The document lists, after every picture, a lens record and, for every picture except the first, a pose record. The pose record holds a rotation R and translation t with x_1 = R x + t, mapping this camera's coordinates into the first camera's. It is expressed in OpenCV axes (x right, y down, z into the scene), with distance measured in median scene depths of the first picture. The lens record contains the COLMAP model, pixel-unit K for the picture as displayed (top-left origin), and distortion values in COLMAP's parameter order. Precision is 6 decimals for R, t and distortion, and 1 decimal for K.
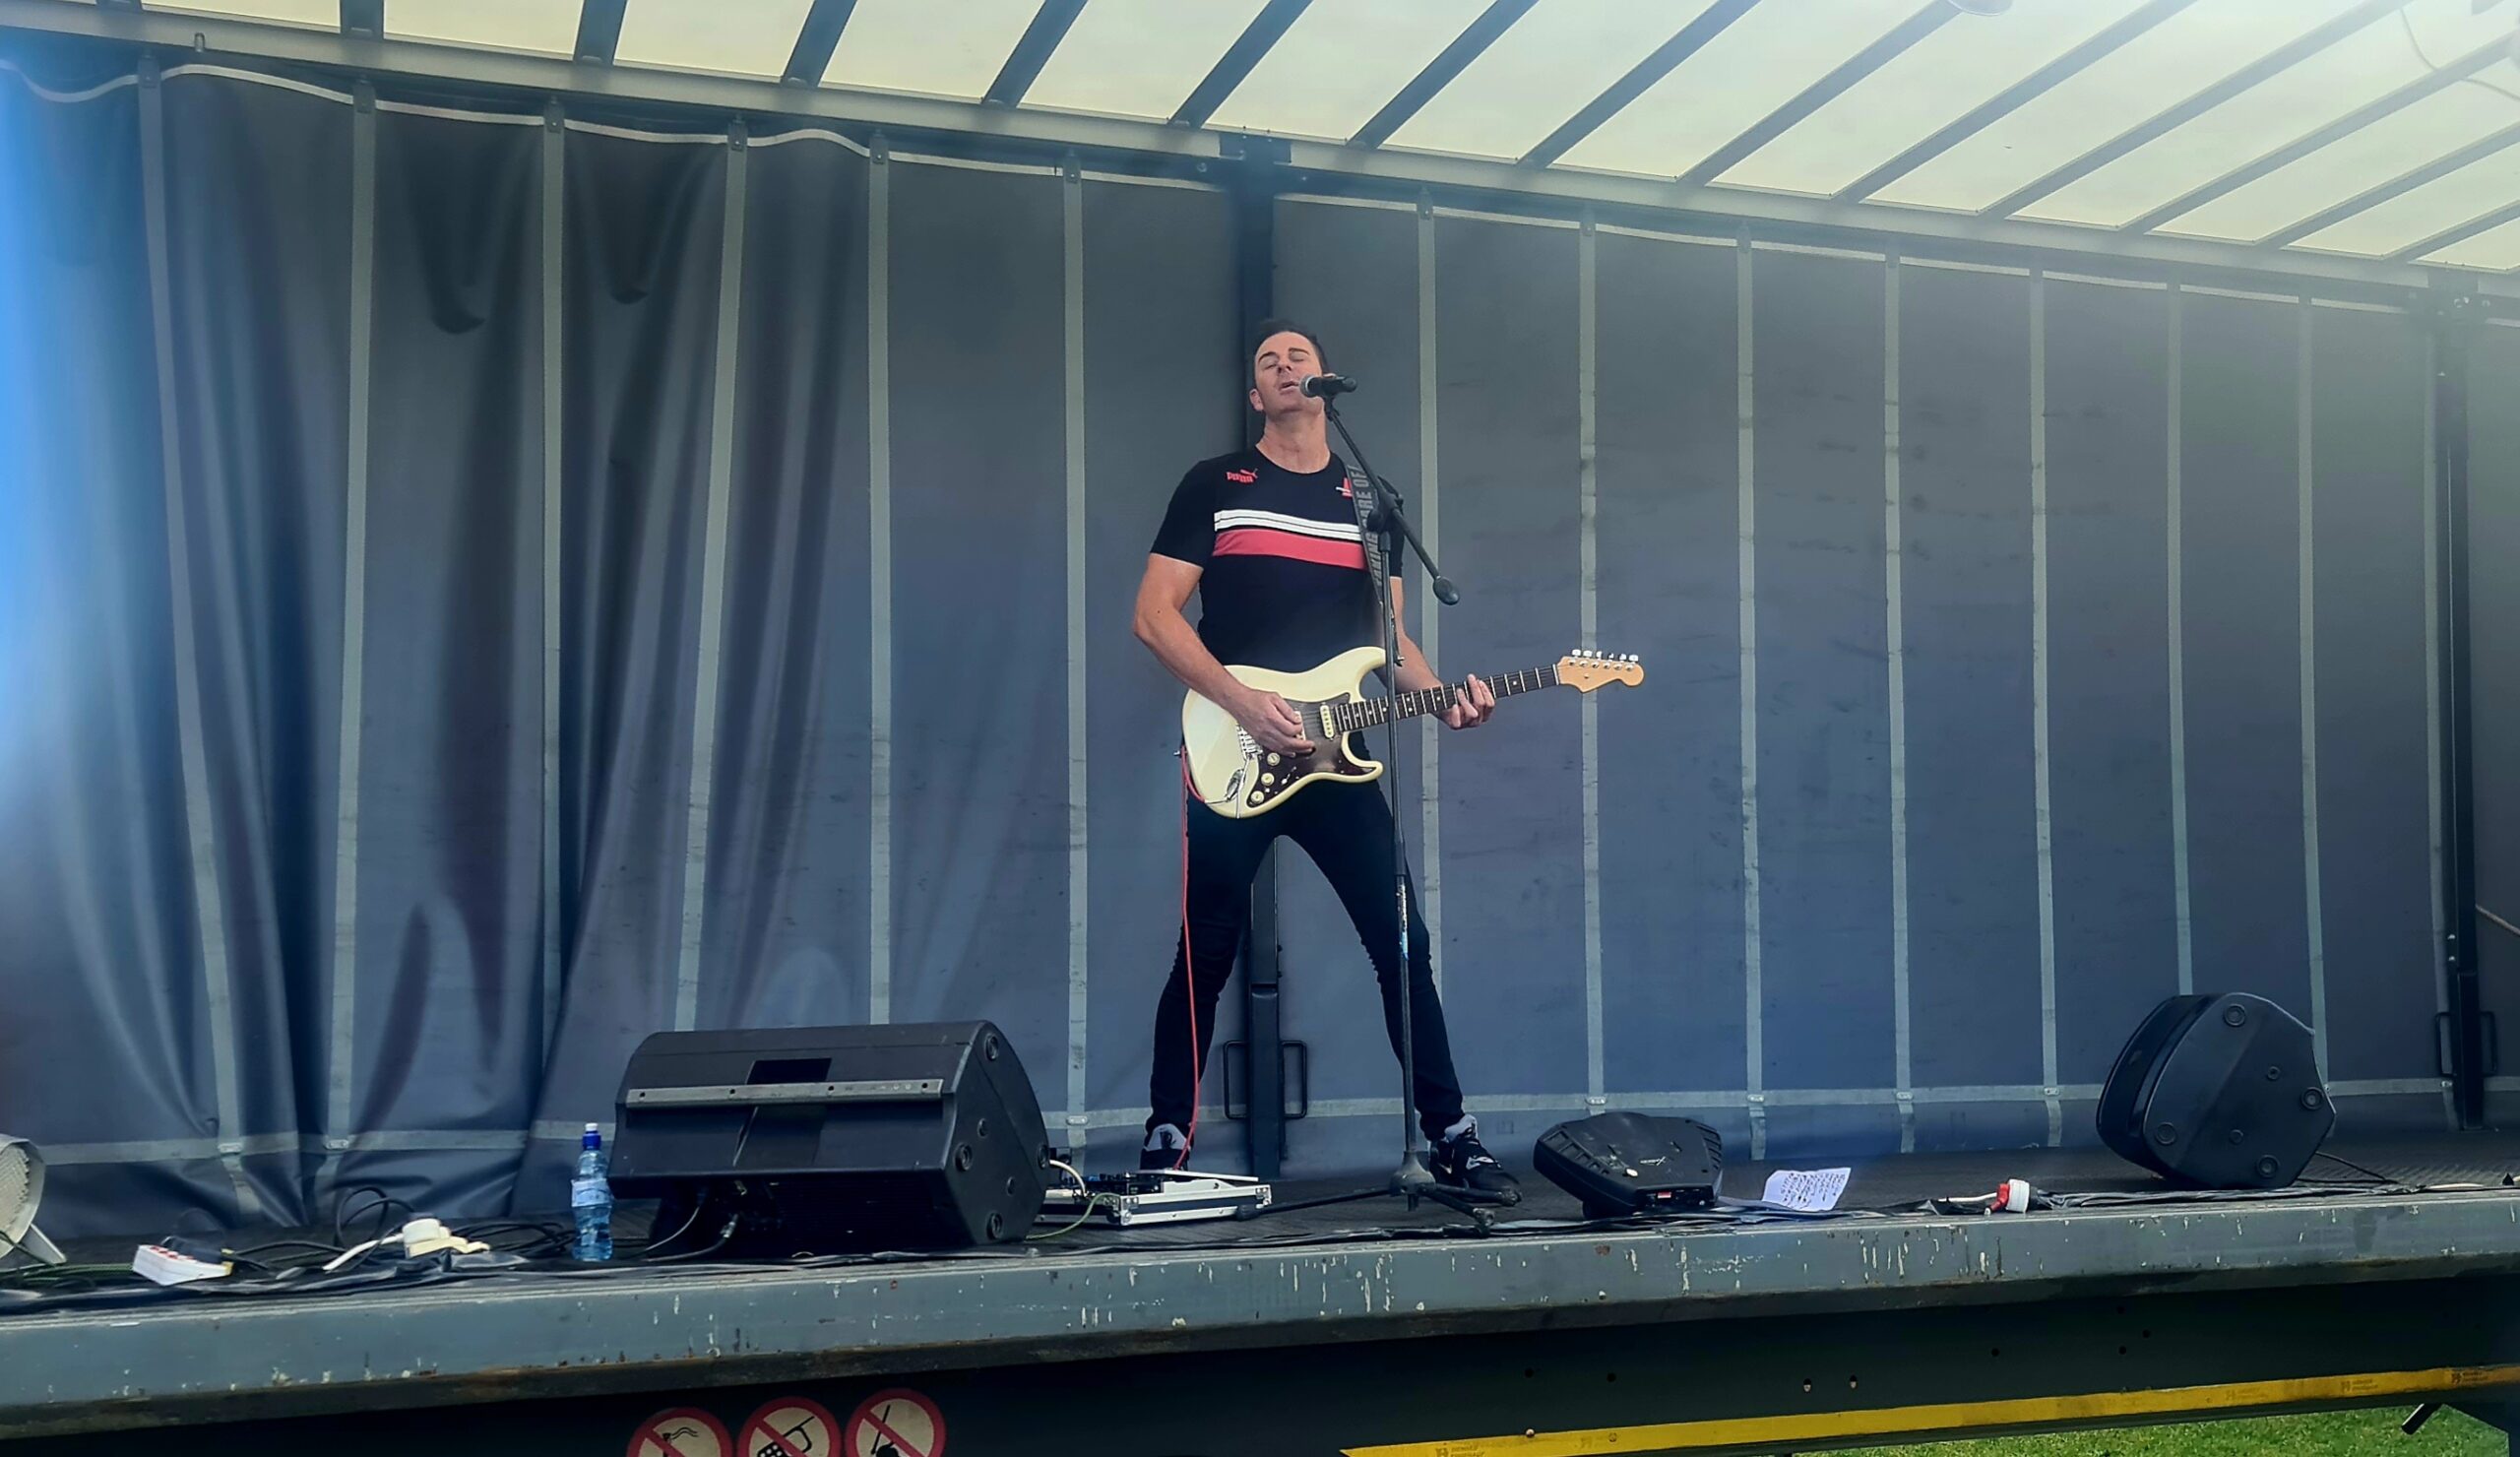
lens RADIAL K [[2716.9, 0, 1461.4], [0, 2716.9, 861.2], [0, 0, 1]] dist [0.080958, 0.000000]
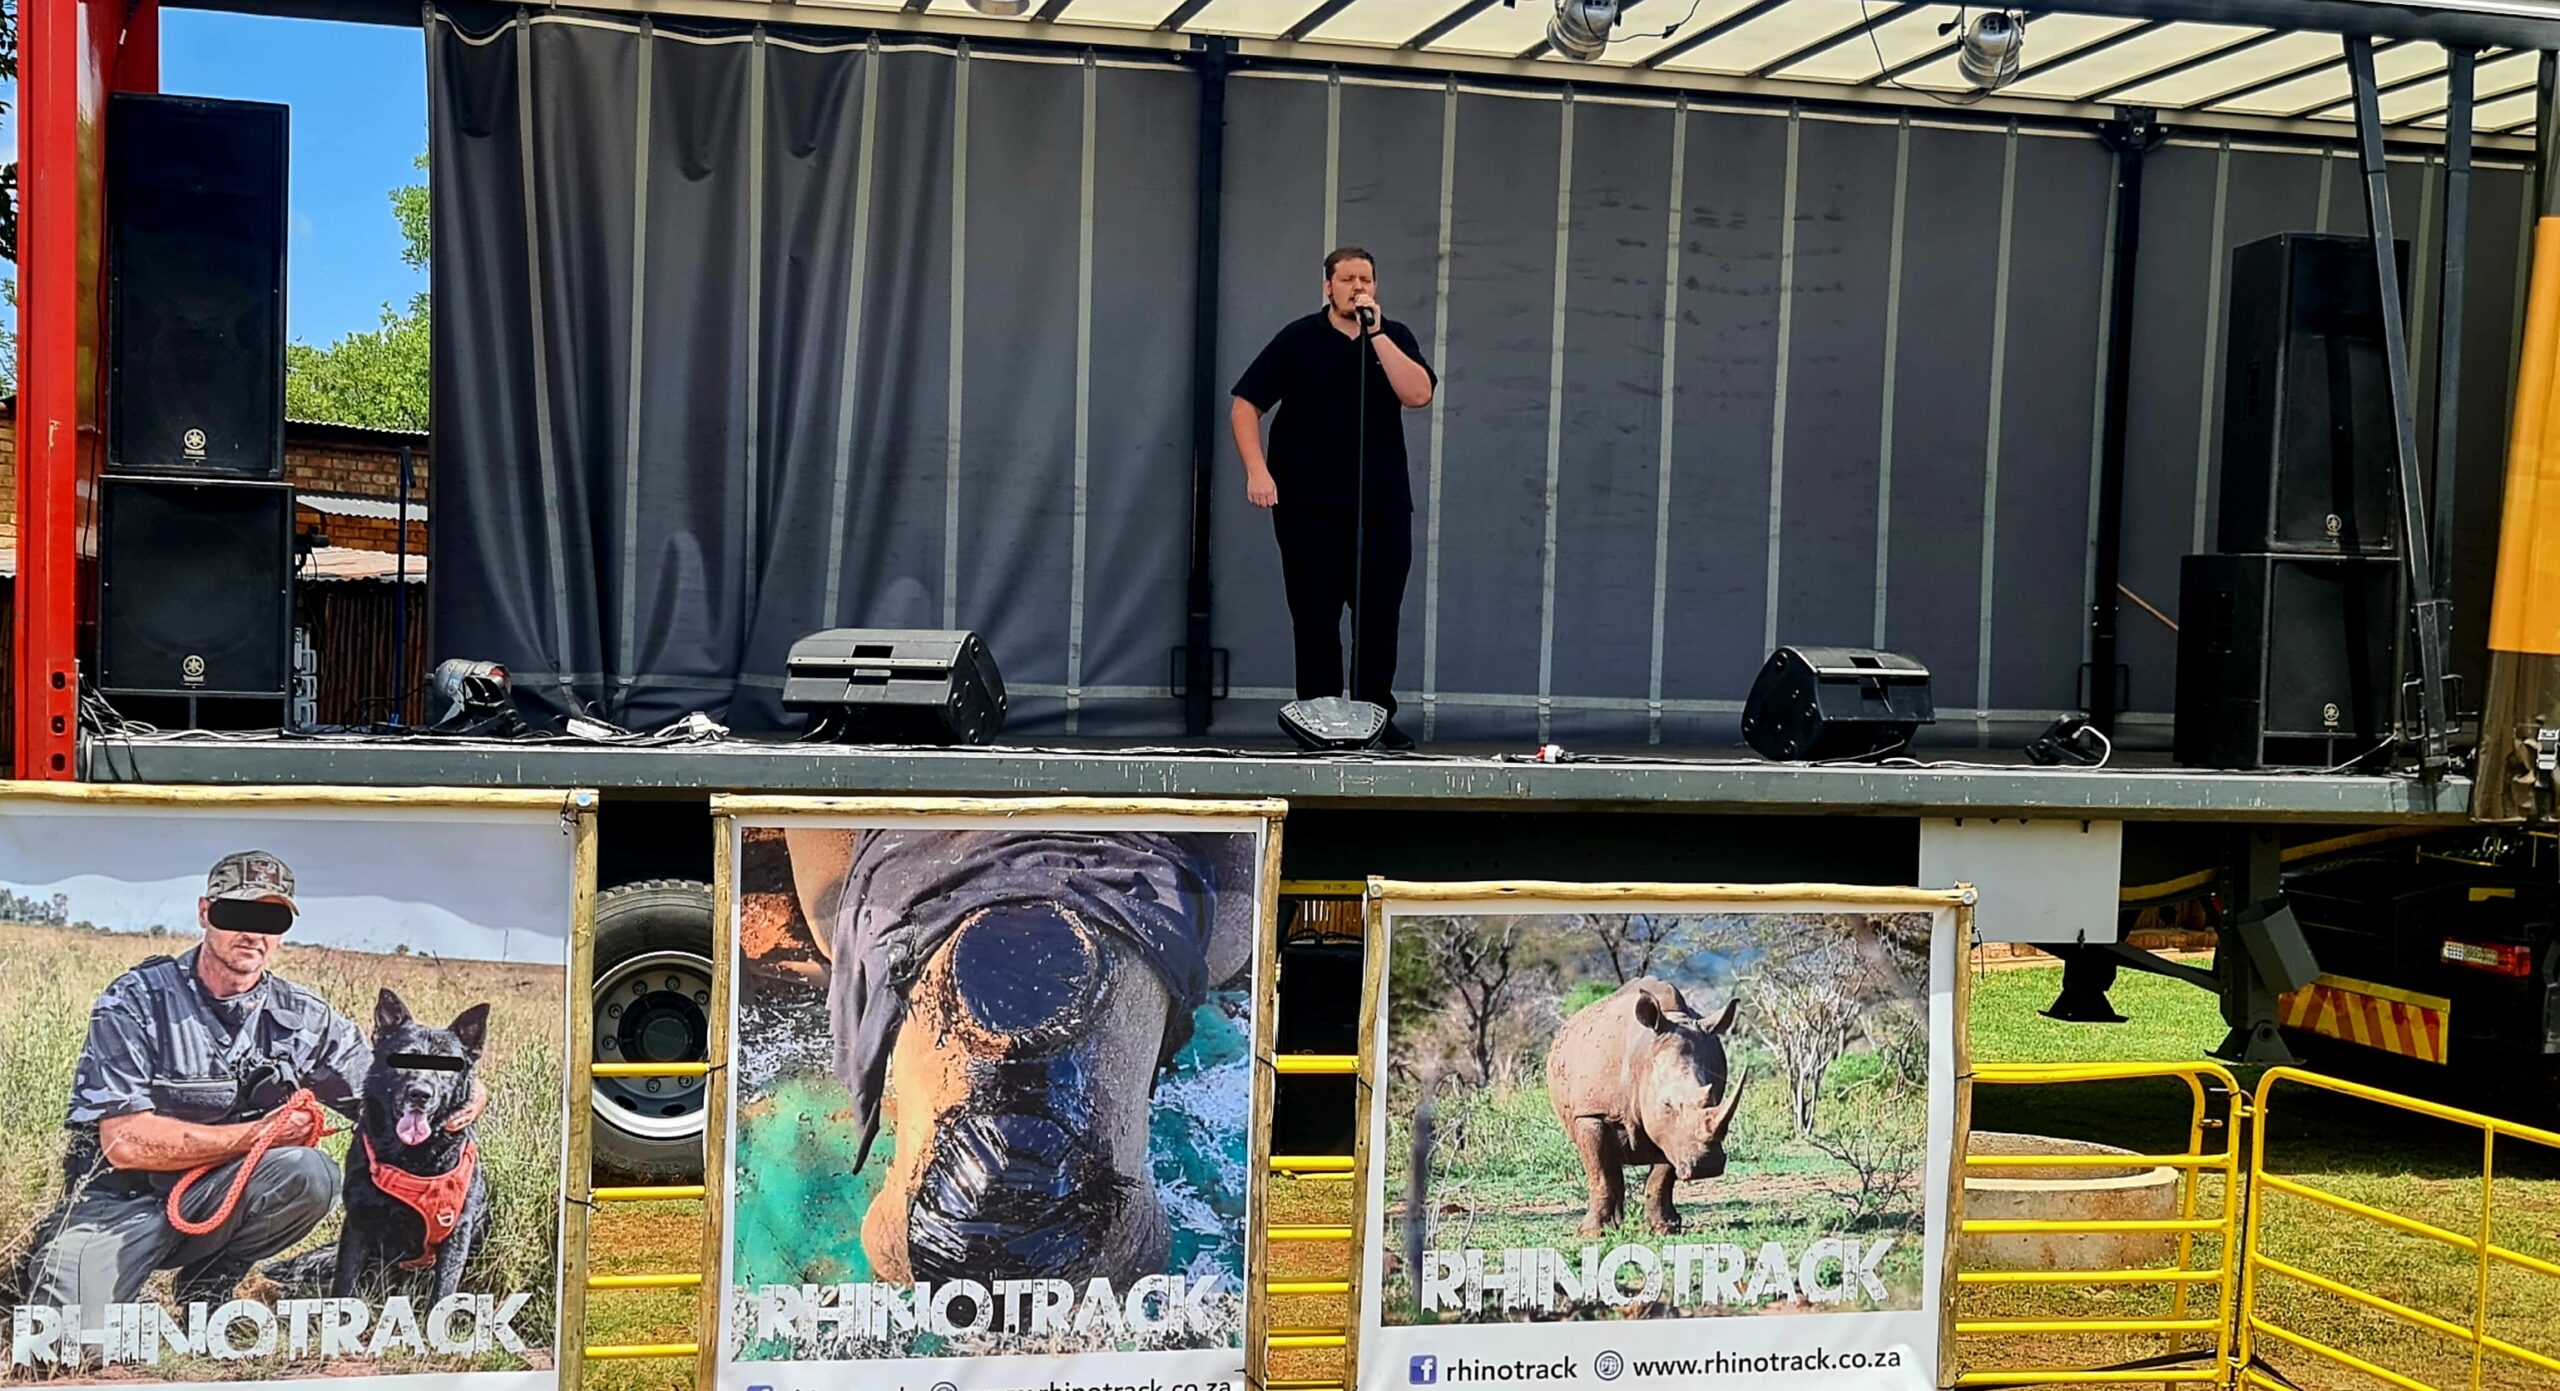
lens RADIAL K [[3403.2, 0, 1367.7], [0, 3403.2, 793.3], [0, 0, 1]] dist [0.098025, 0.000000]
pose [[0.990948, 0.051592, -0.123933, 0.268967], [-0.037449, 0.992792, 0.113849, -0.074661], [0.128913, -0.108177, 0.985738, -0.897457]]
